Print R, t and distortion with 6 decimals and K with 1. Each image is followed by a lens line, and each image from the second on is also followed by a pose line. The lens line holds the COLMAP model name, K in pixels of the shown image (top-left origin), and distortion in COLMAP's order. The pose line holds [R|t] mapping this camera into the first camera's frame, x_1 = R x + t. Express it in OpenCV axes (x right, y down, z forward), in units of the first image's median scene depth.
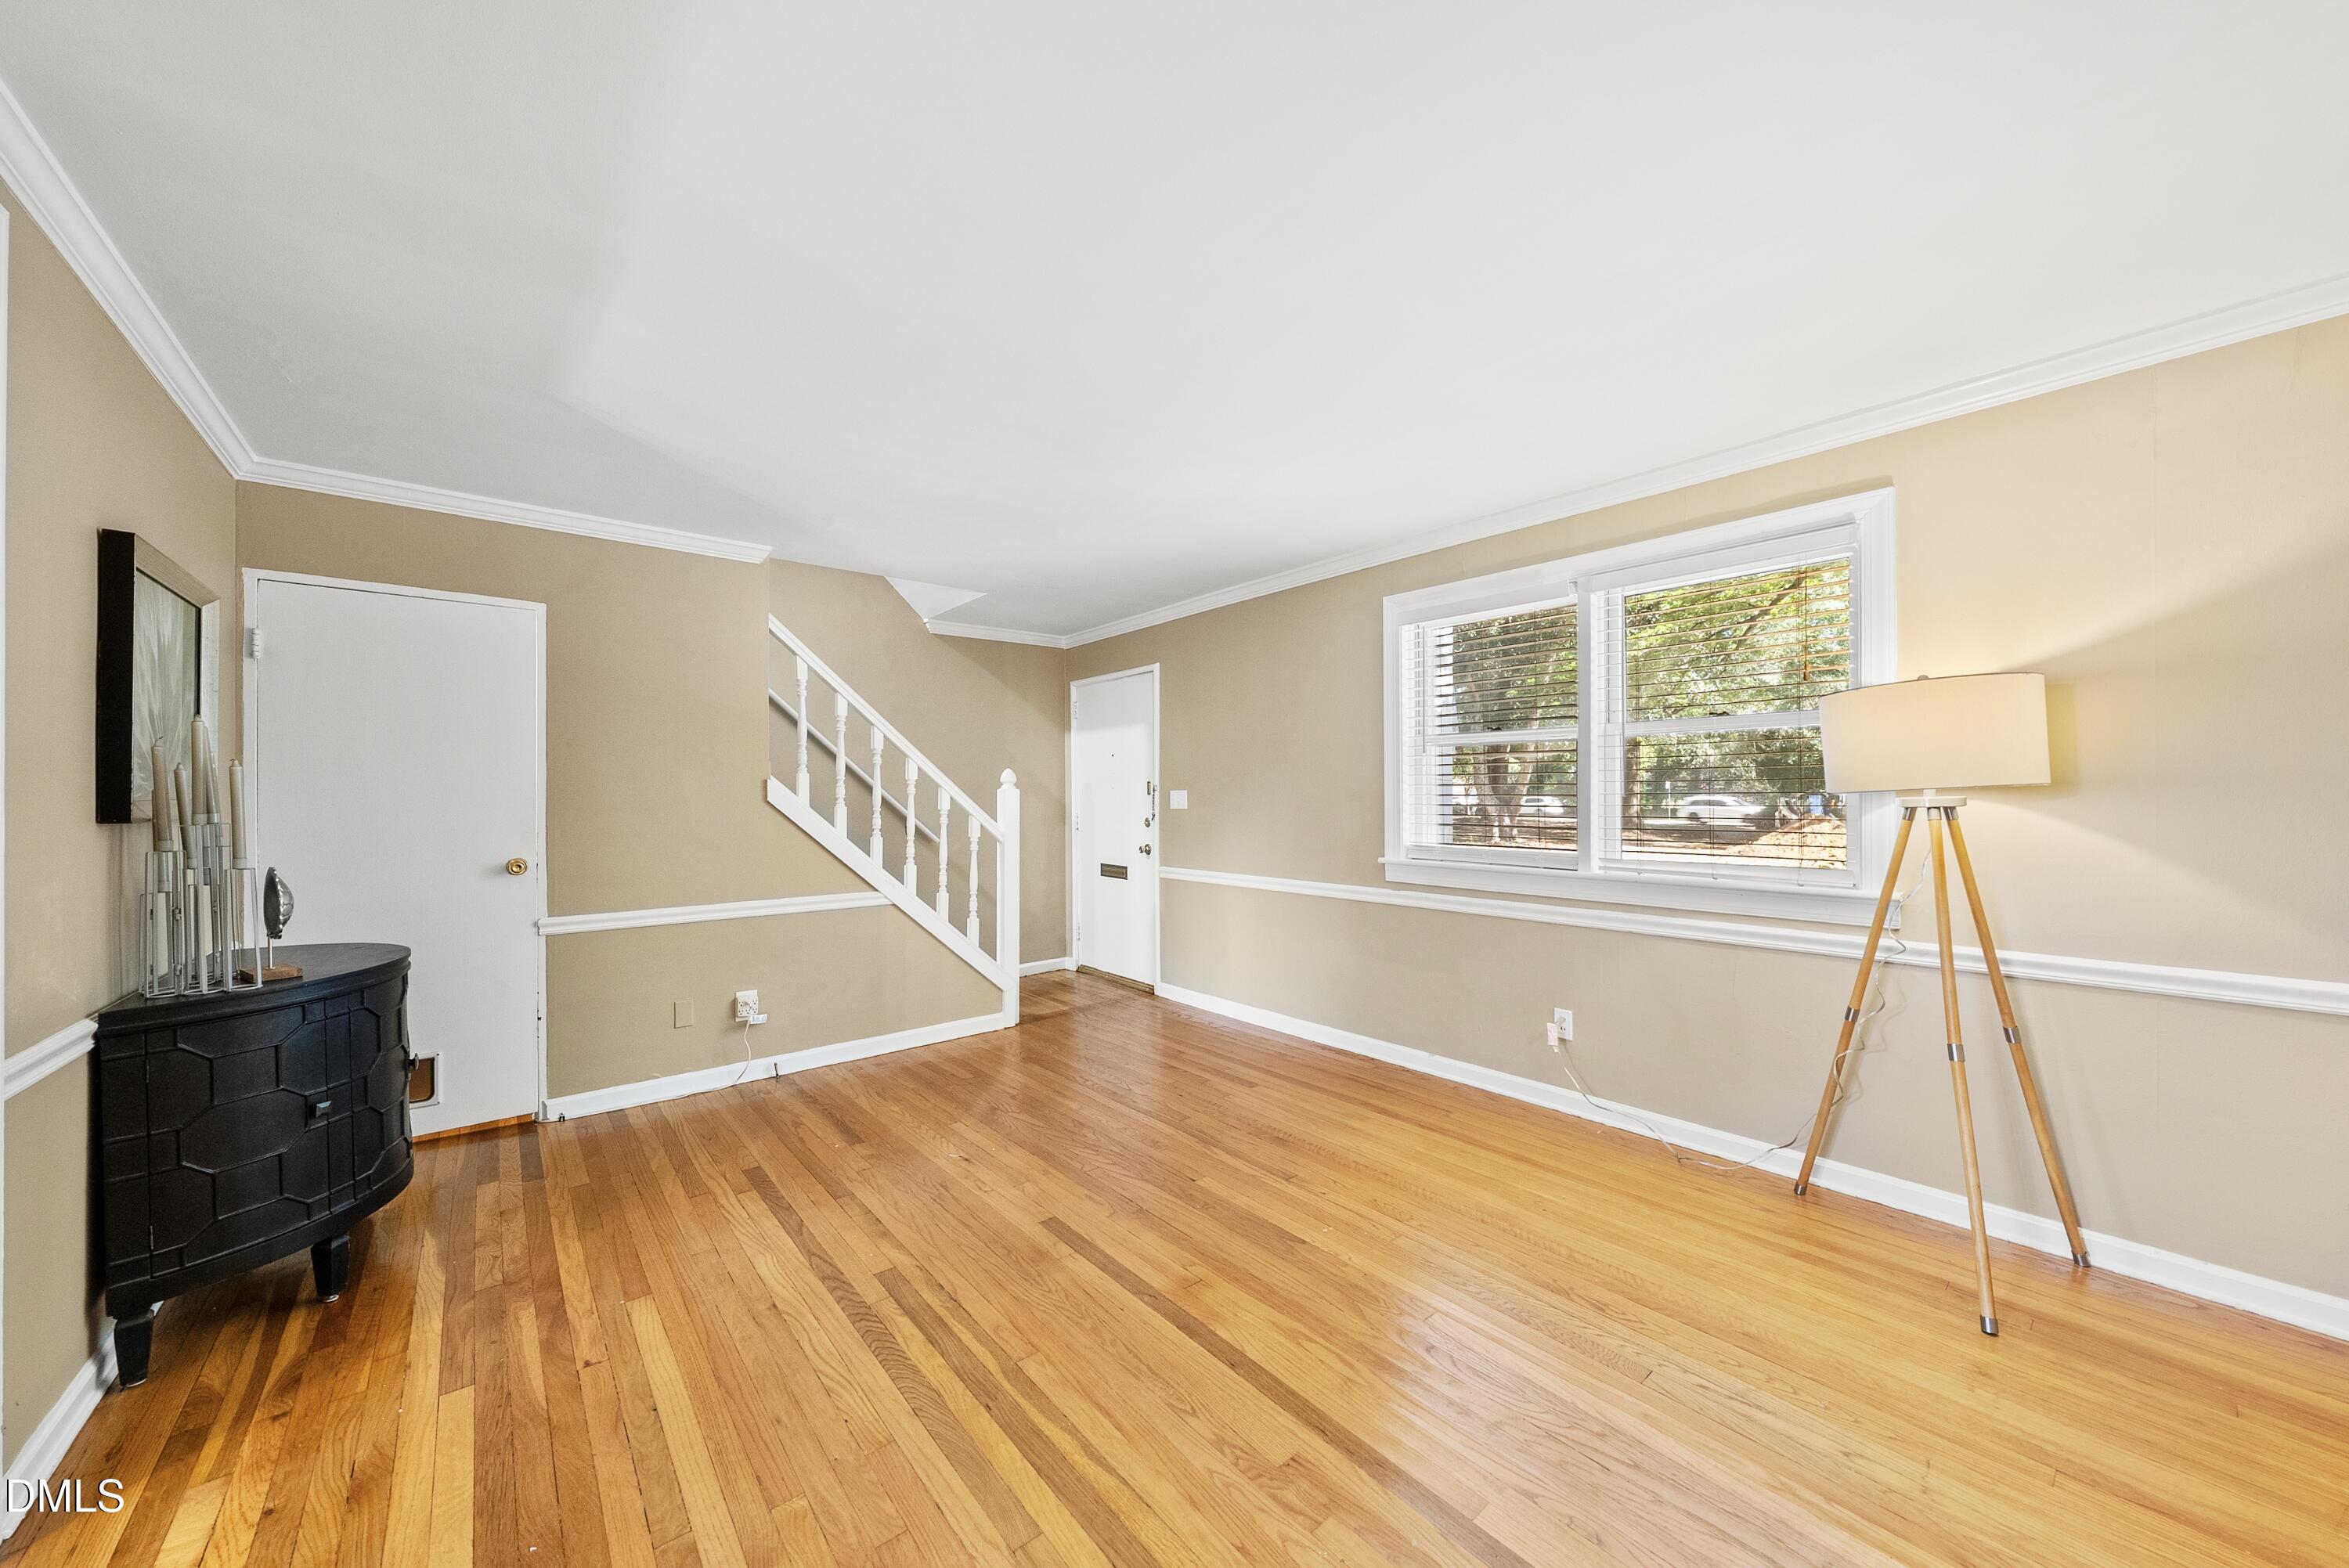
lens RADIAL K [[842.6, 0, 1178.2], [0, 842.6, 783.8], [0, 0, 1]] dist [-0.003500, 0.000799]
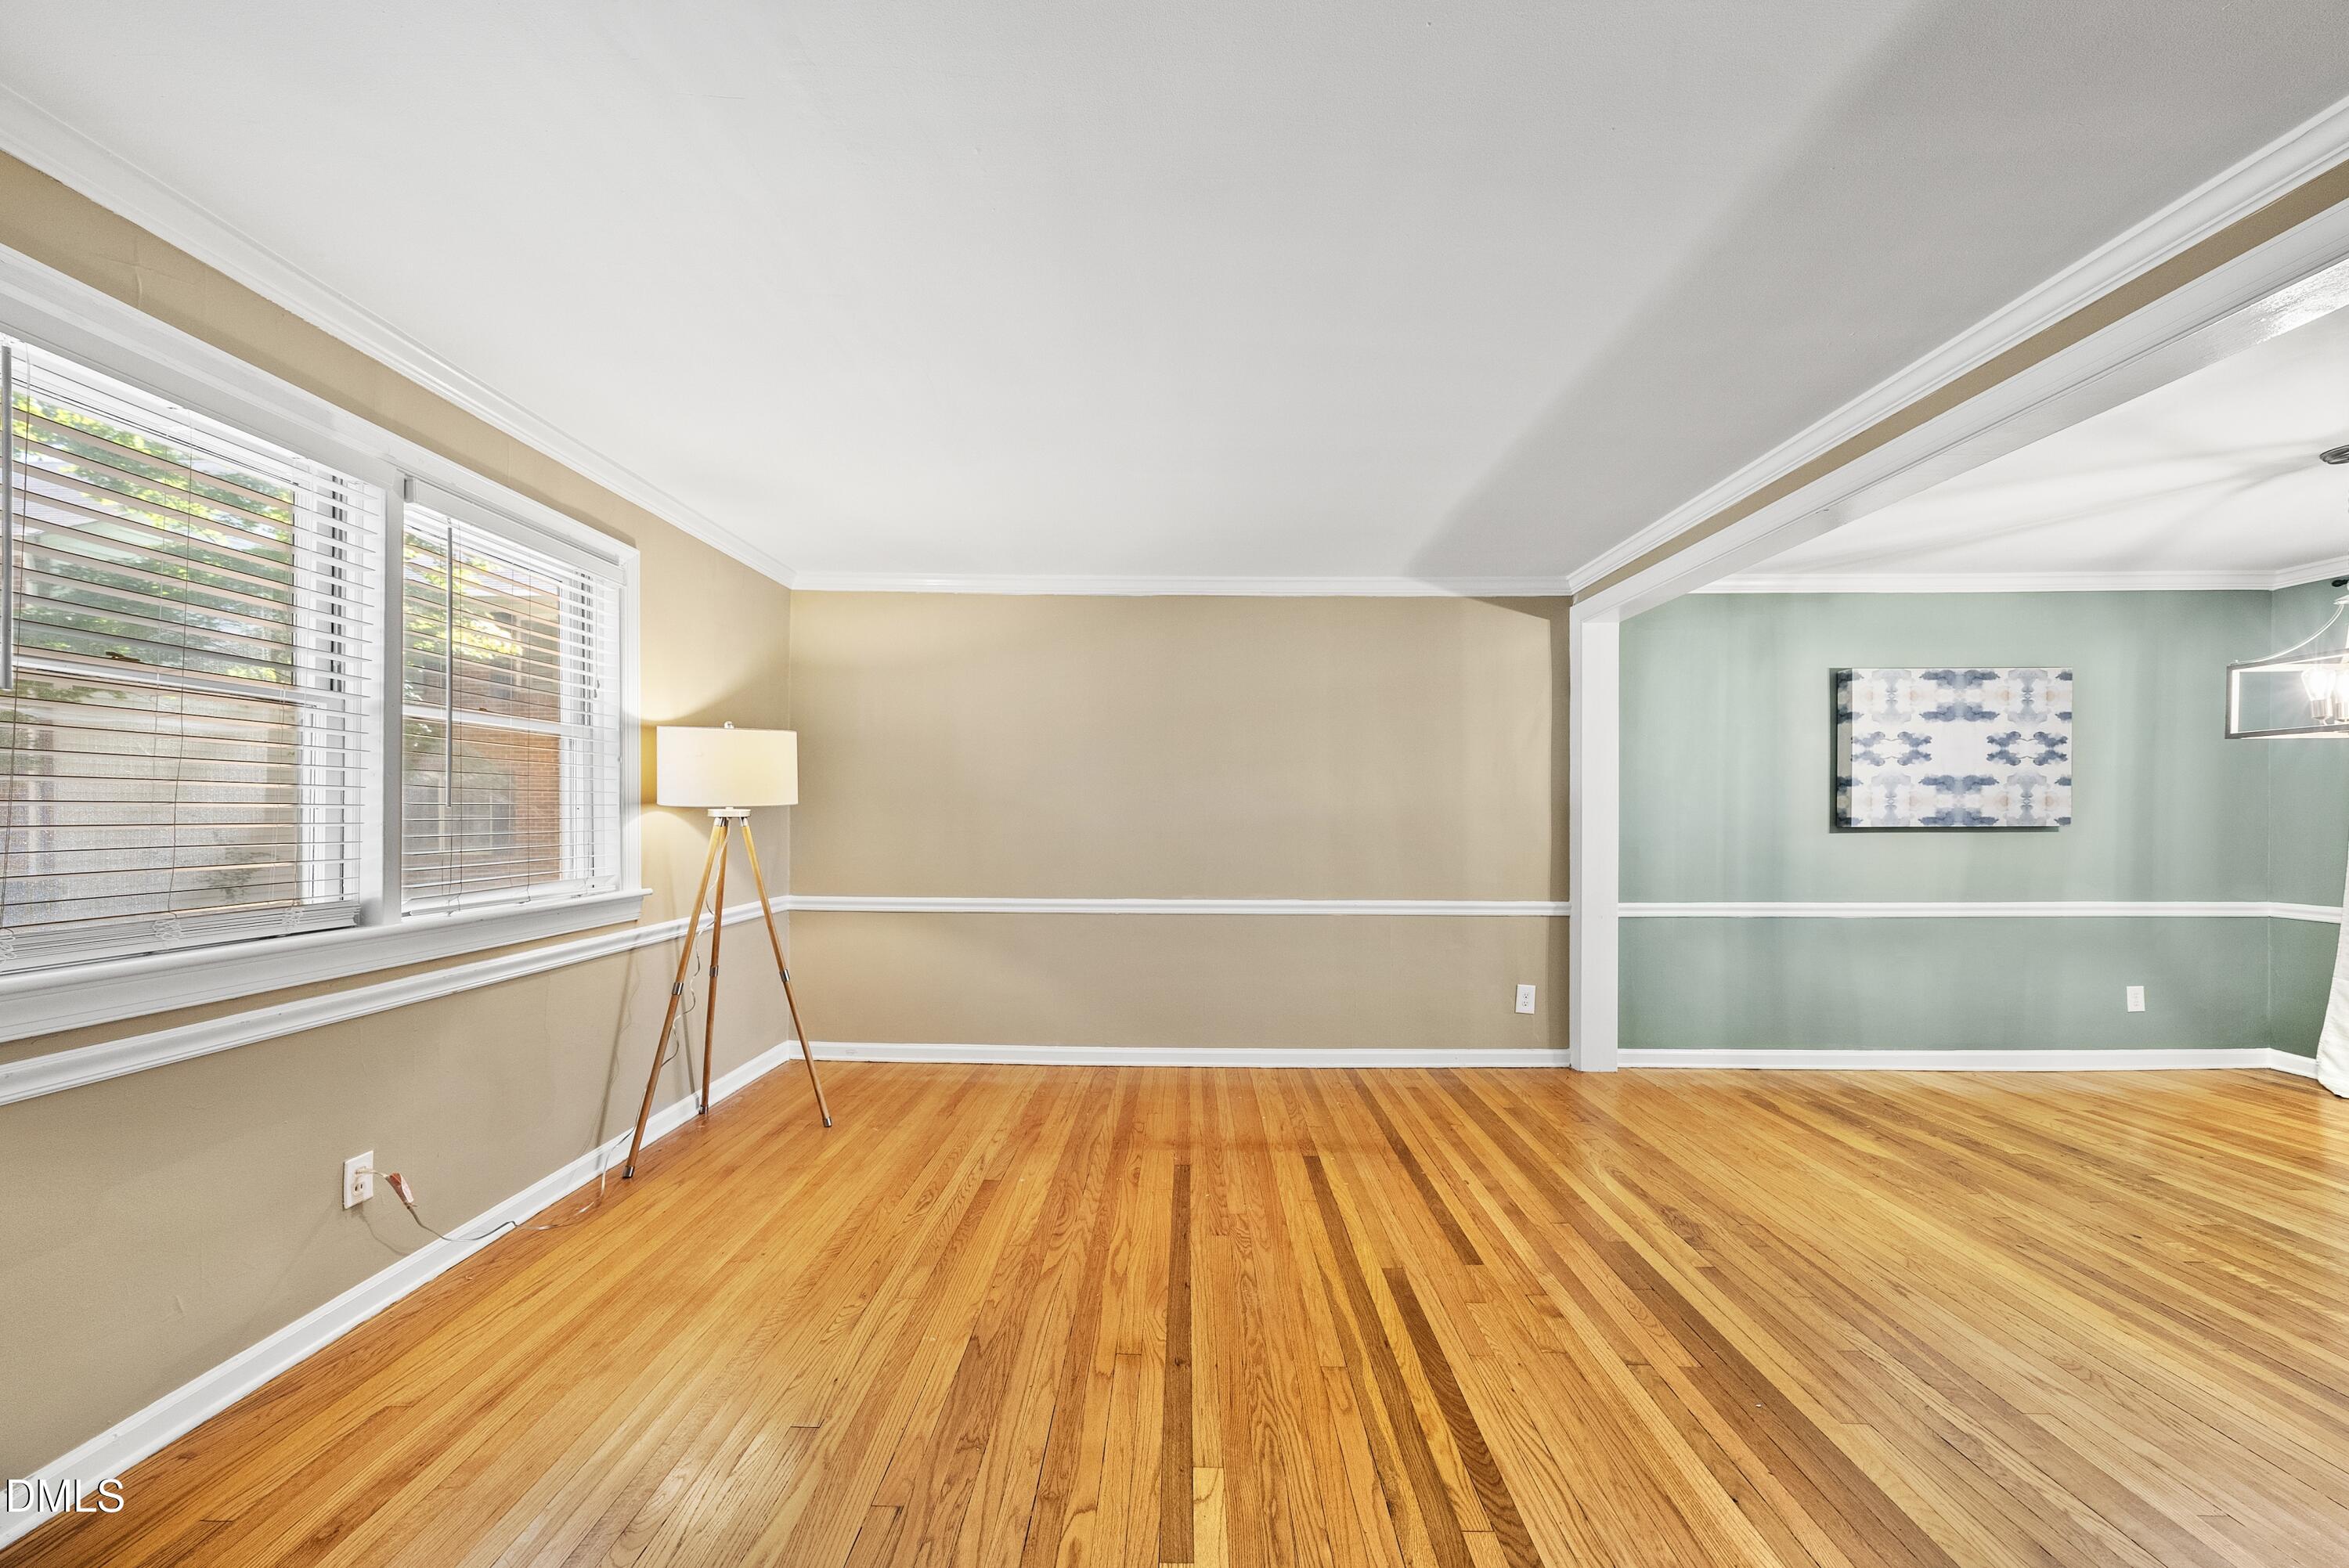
lens RADIAL K [[842.6, 0, 1185.1], [0, 842.6, 807.8], [0, 0, 1]] dist [-0.003500, 0.000799]
pose [[-0.770703, 0.004608, 0.637178, -0.426055], [-0.007431, 0.999841, -0.016219, 0.022228], [-0.637151, -0.017235, -0.770546, 1.181135]]
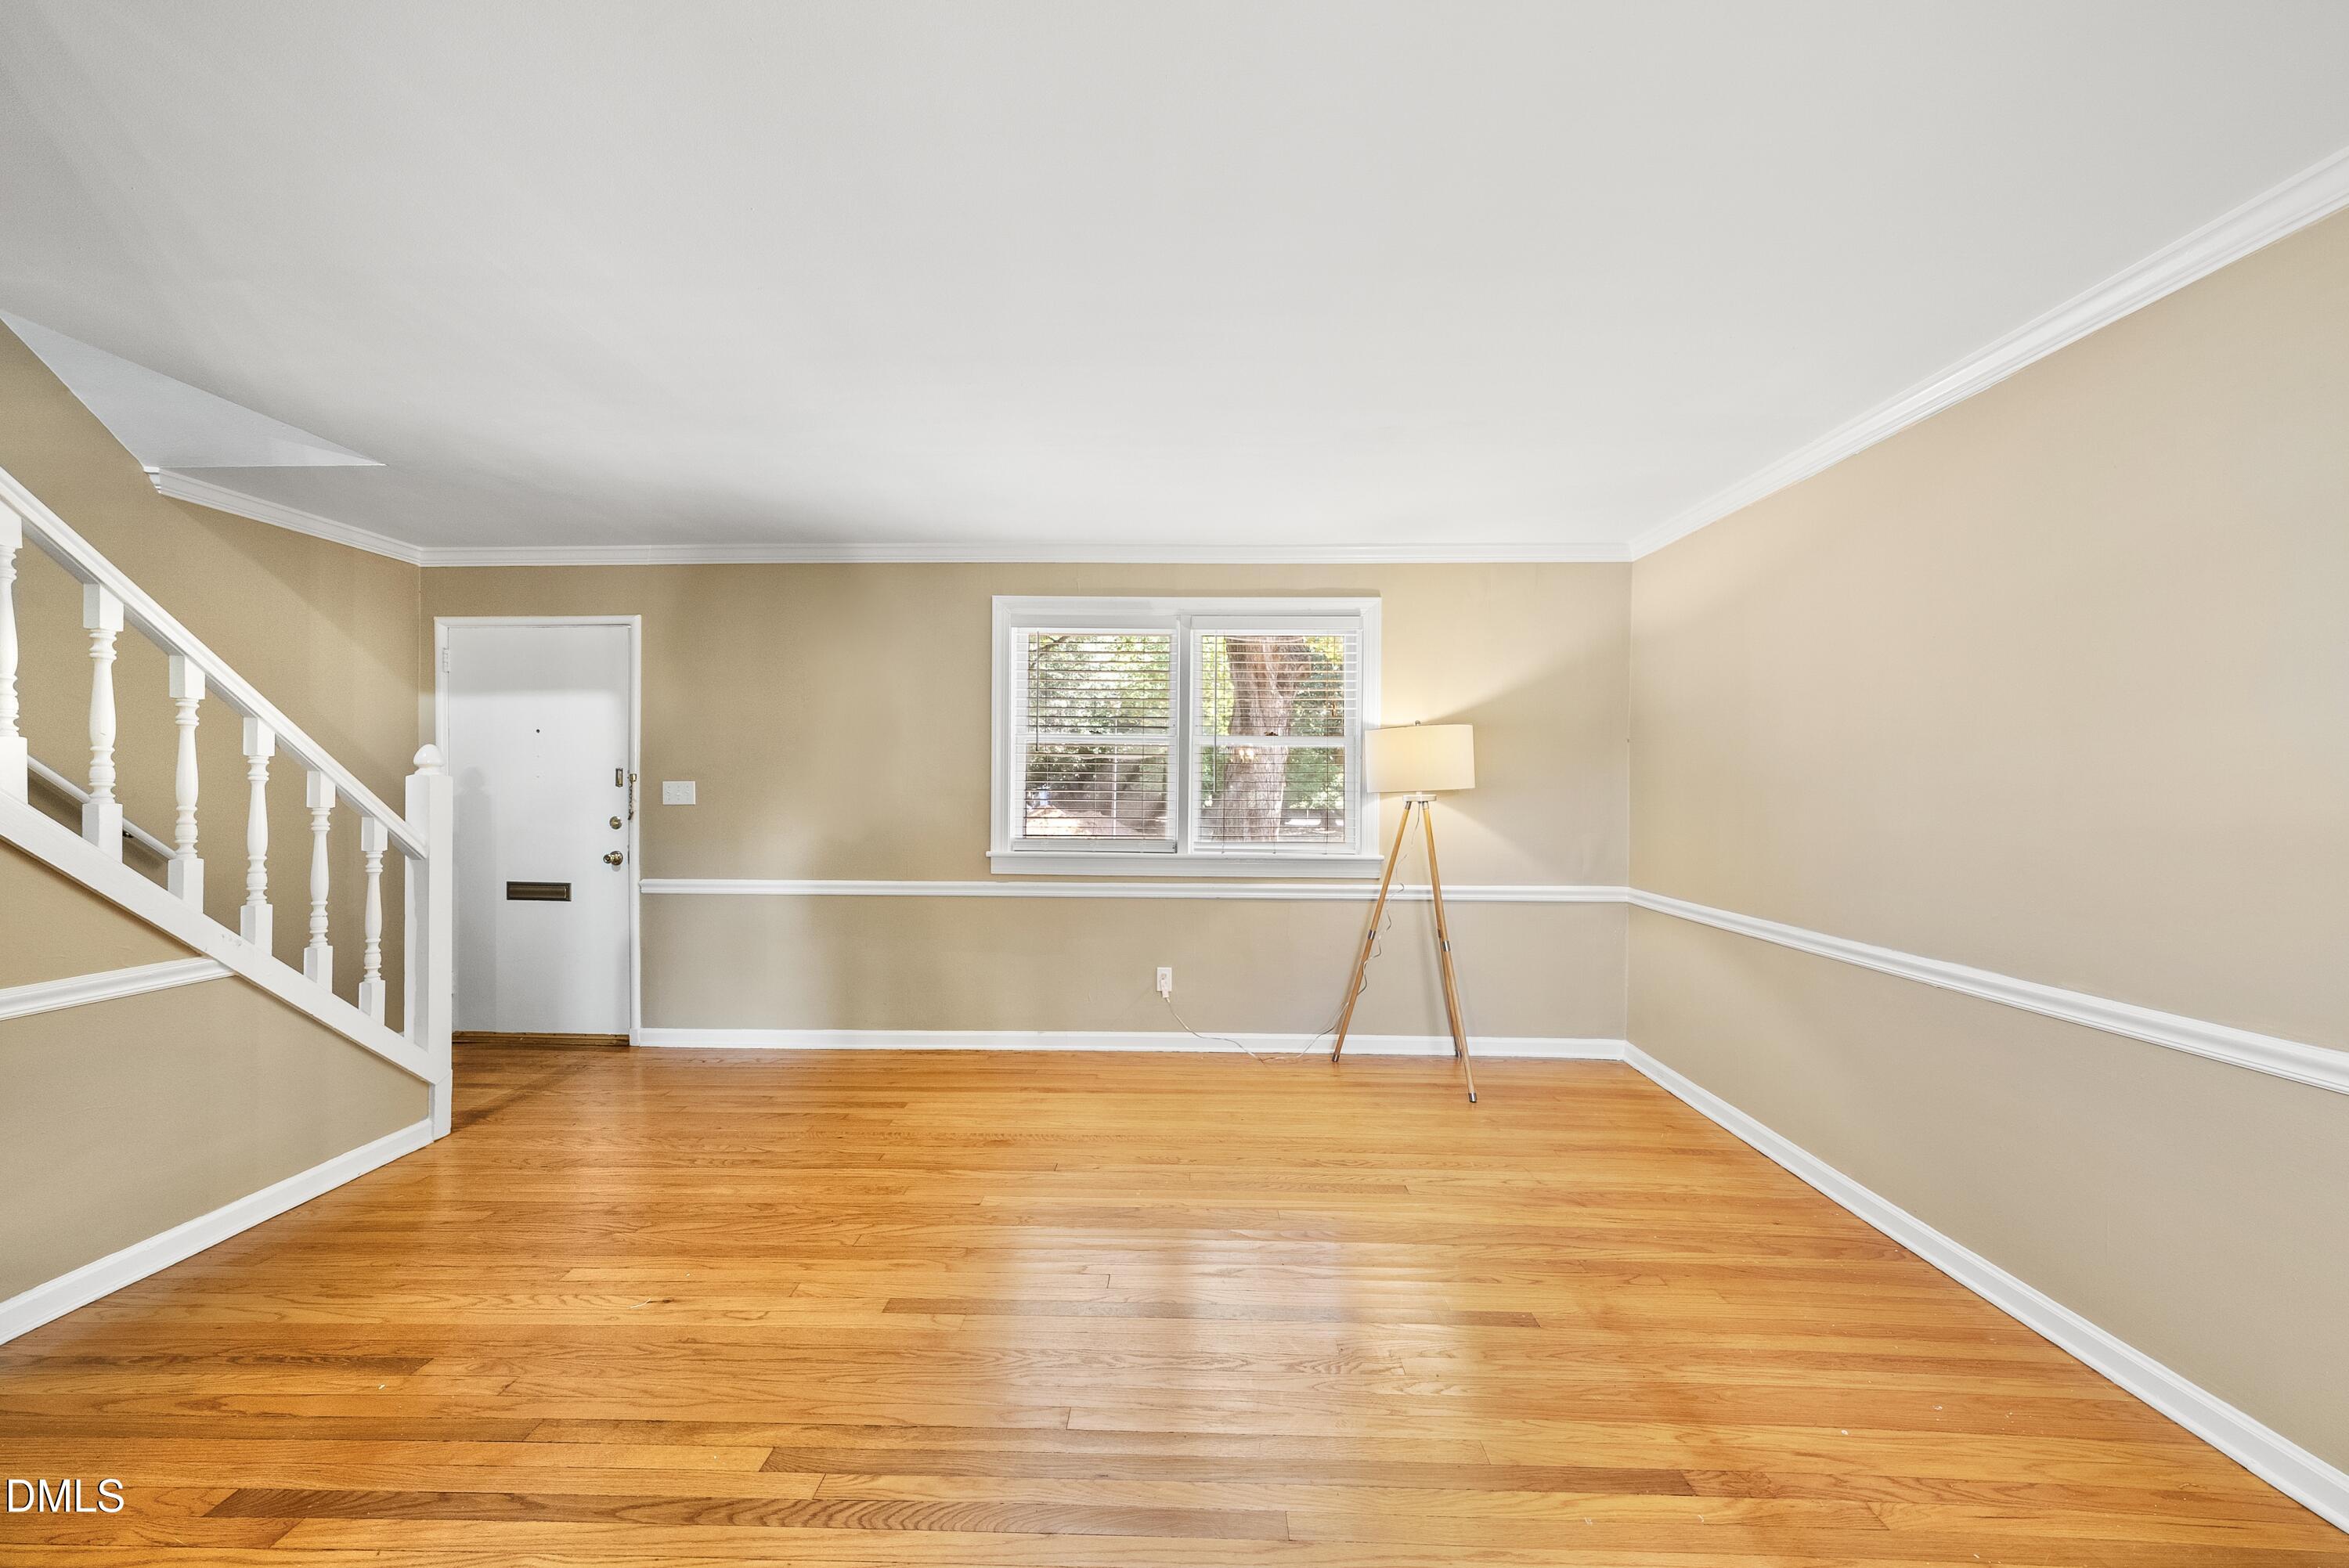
lens RADIAL K [[842.6, 0, 1175.9], [0, 842.6, 790.7], [0, 0, 1]] dist [-0.003500, 0.000799]
pose [[0.651967, 0.008407, 0.758200, -0.492238], [-0.020187, 0.999777, 0.006273, 0.004144], [-0.757978, -0.019396, 0.651992, 0.214309]]
